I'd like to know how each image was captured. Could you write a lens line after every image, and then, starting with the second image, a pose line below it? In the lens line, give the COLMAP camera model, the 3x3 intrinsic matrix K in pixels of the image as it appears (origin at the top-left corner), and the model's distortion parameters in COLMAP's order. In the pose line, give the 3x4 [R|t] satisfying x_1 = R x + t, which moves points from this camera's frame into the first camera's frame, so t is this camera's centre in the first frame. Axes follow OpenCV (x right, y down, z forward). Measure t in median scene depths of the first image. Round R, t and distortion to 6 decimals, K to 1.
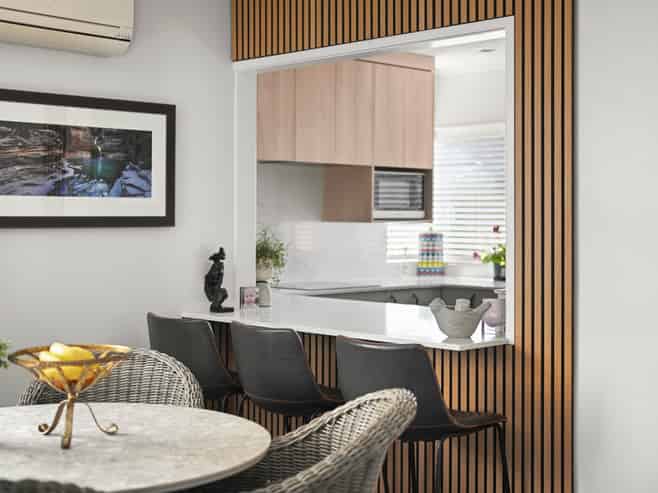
lens RADIAL K [[1030.2, 0, 329.0], [0, 1030.2, 246.5], [0, 0, 1]] dist [-0.007048, 0.006186]
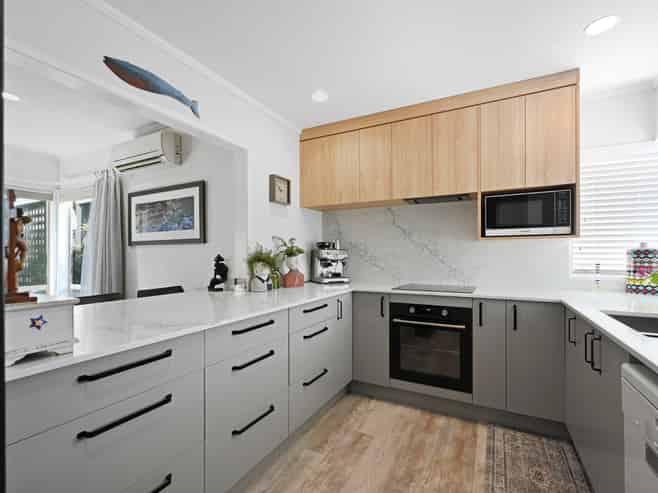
lens RADIAL K [[319.6, 0, 328.6], [0, 319.6, 255.5], [0, 0, 1]] dist [-0.000252, 0.000054]
pose [[0.303014, 0.003946, -0.952978, 0.493912], [-0.020425, 0.999789, -0.002355, -0.000893], [0.952767, 0.020178, 0.303030, 1.058572]]
